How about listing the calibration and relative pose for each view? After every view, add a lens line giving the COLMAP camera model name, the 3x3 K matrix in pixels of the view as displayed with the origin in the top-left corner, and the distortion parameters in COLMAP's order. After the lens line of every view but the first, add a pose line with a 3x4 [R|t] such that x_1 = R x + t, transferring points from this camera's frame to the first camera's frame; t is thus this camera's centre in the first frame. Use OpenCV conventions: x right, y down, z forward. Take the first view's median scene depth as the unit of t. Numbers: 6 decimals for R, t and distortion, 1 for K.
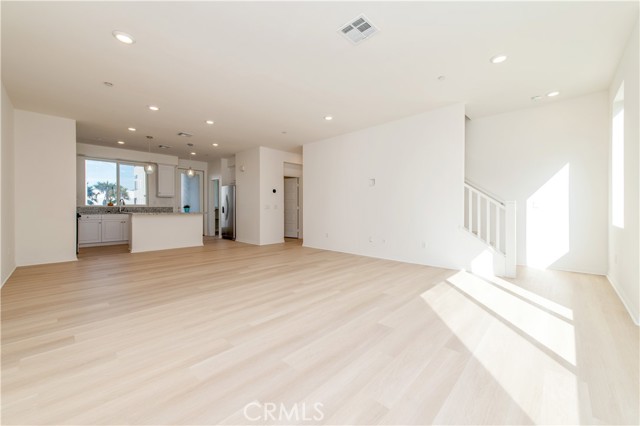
lens RADIAL K [[250.0, 0, 321.2], [0, 250.0, 210.0], [0, 0, 1]] dist [0.016946, -0.000325]
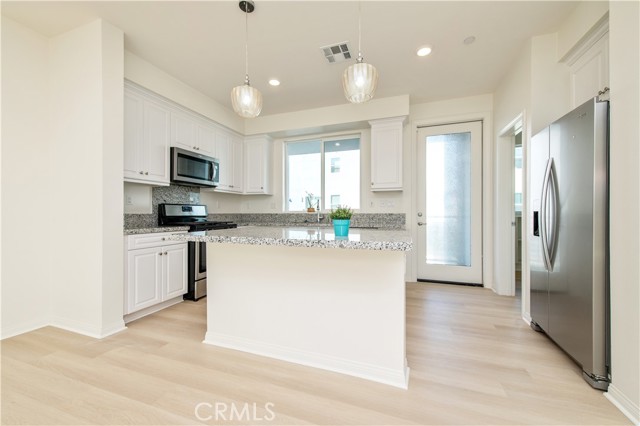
lens RADIAL K [[250.0, 0, 320.9], [0, 250.0, 212.8], [0, 0, 1]] dist [0.016946, -0.000325]
pose [[0.422820, -0.002408, -0.906211, -0.237099], [-0.002043, 0.999991, -0.003610, -0.010444], [0.906211, 0.003377, 0.422811, 0.657049]]
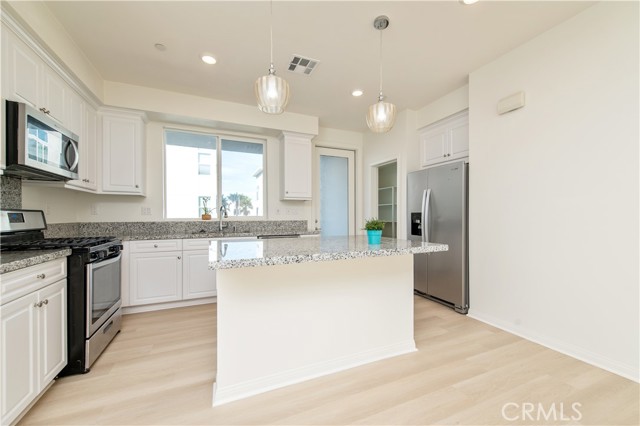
lens RADIAL K [[250.0, 0, 321.8], [0, 250.0, 217.4], [0, 0, 1]] dist [0.016946, -0.000325]
pose [[0.926328, -0.001043, -0.376716, -0.363103], [0.001253, 0.999999, 0.000312, -0.017551], [0.376715, -0.000761, 0.926329, 0.527555]]
